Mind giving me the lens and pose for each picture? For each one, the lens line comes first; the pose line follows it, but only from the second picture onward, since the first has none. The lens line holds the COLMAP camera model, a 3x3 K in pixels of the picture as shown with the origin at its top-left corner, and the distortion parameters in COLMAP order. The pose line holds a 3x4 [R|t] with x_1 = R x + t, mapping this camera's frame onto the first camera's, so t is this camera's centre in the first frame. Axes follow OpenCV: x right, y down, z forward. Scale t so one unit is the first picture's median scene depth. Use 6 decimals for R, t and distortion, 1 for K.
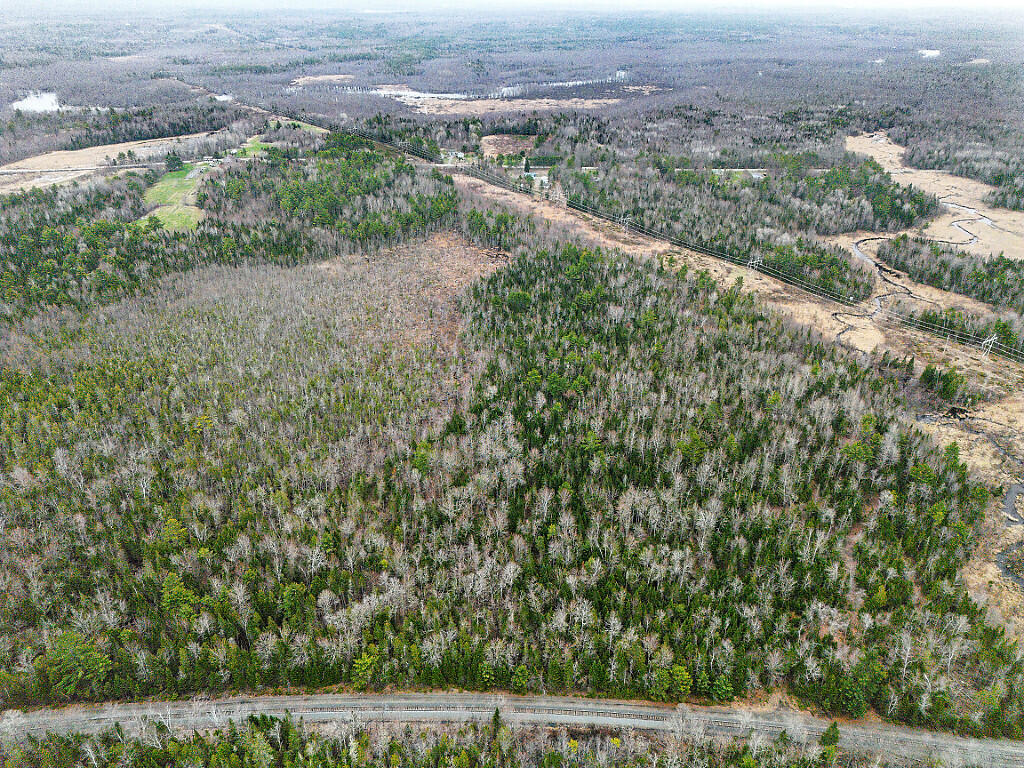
lens RADIAL K [[712.3, 0, 512.0], [0, 712.3, 384.0], [0, 0, 1]] dist [0.080252, -0.076150]
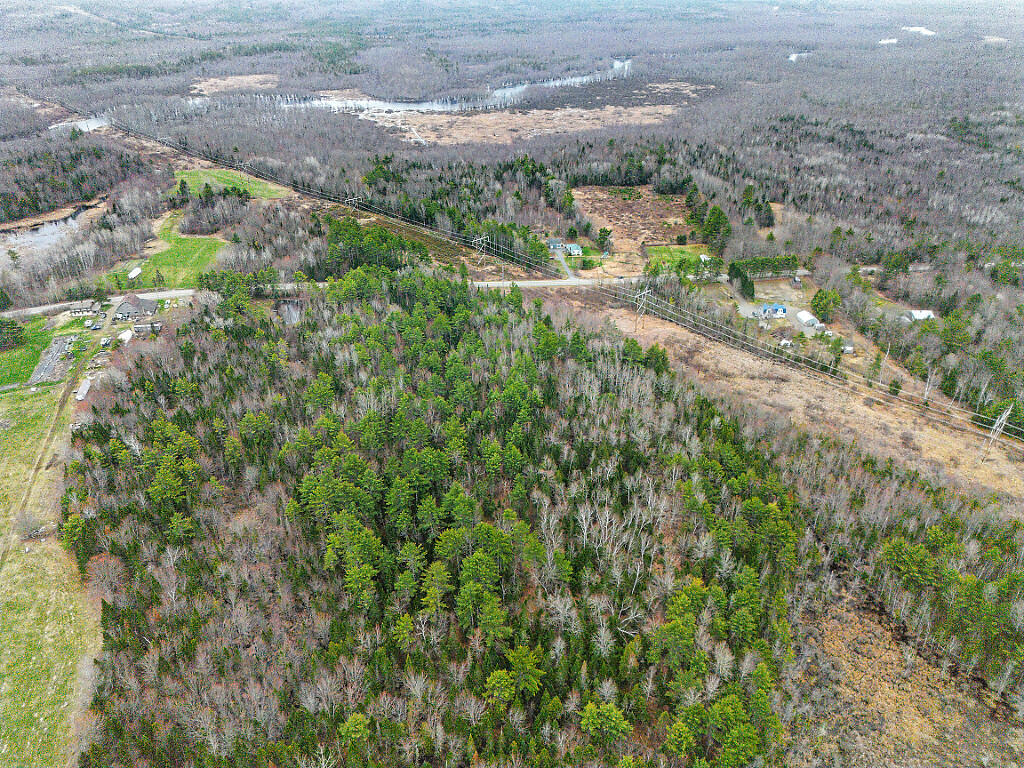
lens RADIAL K [[725.2, 0, 511.4], [0, 725.2, 354.7], [0, 0, 1]] dist [0.082523, -0.073299]
pose [[0.989402, -0.071820, 0.126194, -0.301181], [0.073568, 0.997247, -0.009246, -0.368784], [-0.125182, 0.018432, 0.991963, 0.714303]]
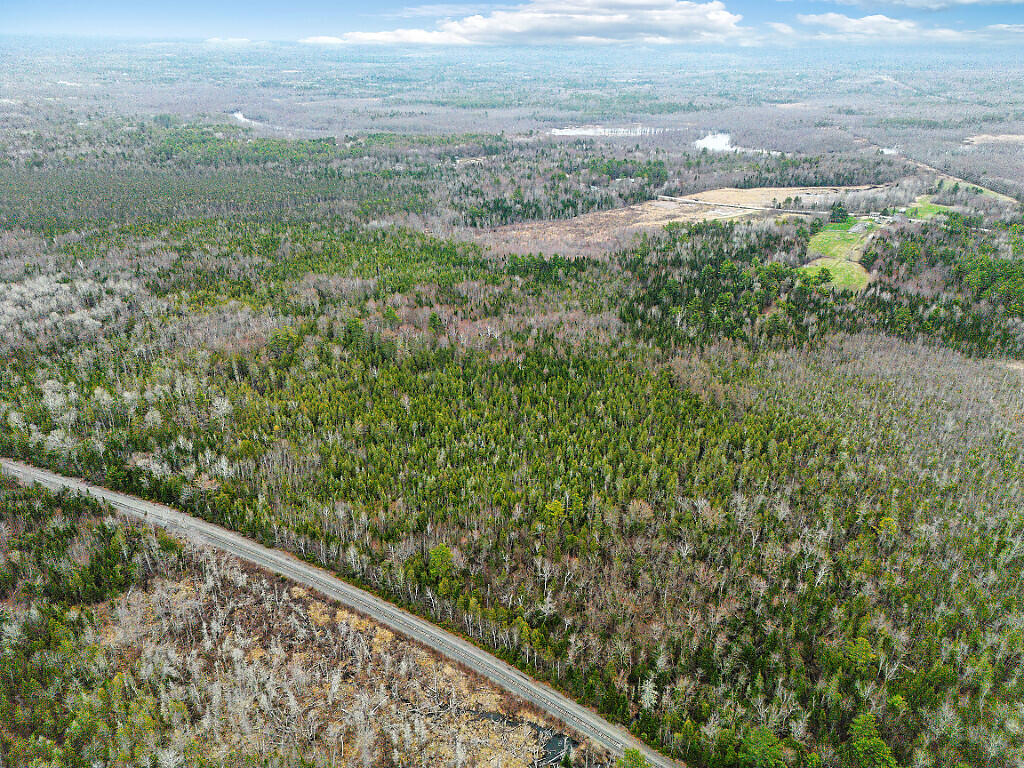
lens RADIAL K [[712.3, 0, 512.0], [0, 712.3, 384.0], [0, 0, 1]] dist [0.080252, -0.076150]
pose [[0.717083, 0.300983, -0.628650, -0.136658], [-0.335617, 0.939610, 0.067034, -0.007215], [0.610862, 0.162916, 0.774794, 0.006530]]
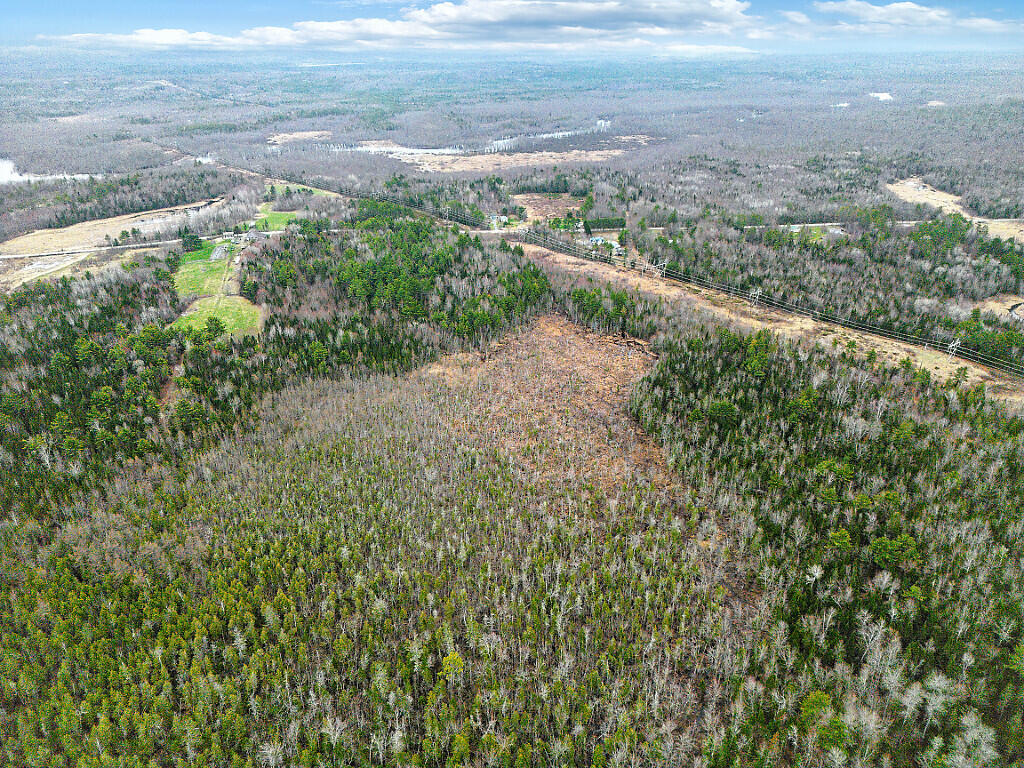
lens RADIAL K [[712.3, 0, 512.0], [0, 712.3, 384.0], [0, 0, 1]] dist [0.080252, -0.076150]
pose [[0.995598, -0.050961, 0.078656, -0.222898], [0.055292, 0.997014, -0.053911, -0.092338], [-0.075674, 0.058023, 0.995443, 0.162676]]
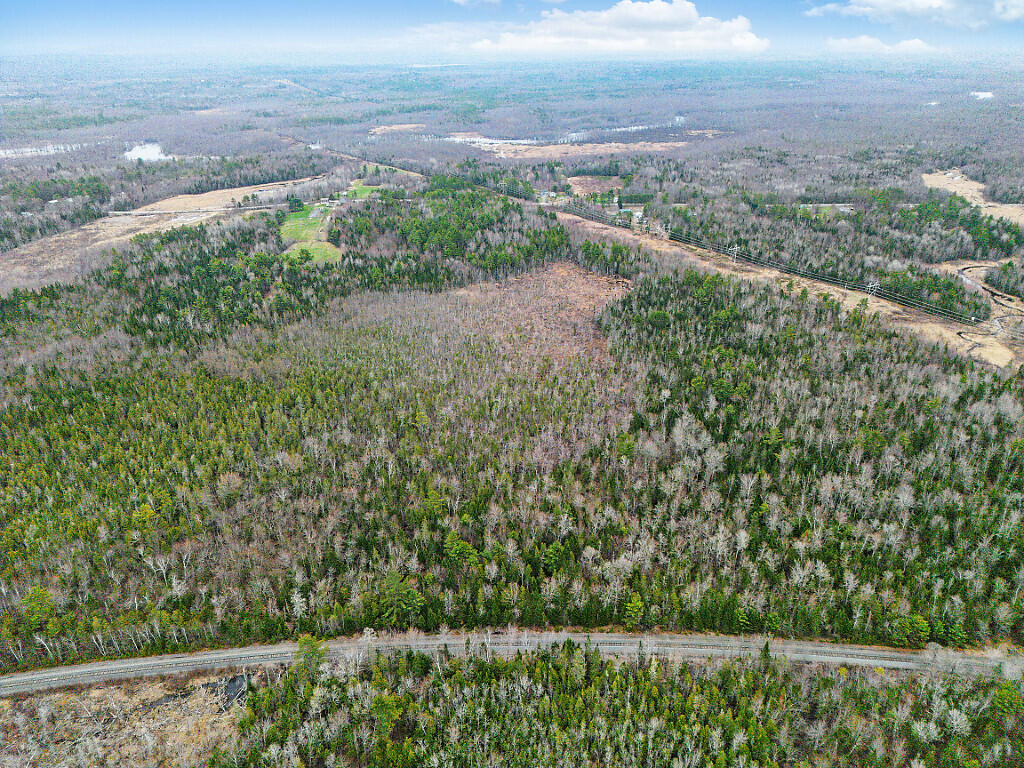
lens RADIAL K [[712.3, 0, 512.0], [0, 712.3, 384.0], [0, 0, 1]] dist [0.080252, -0.076150]
pose [[0.998852, 0.004082, -0.047724, -0.123901], [-0.006816, 0.998336, -0.057263, 0.034191], [0.047411, 0.057523, 0.997218, -0.067190]]
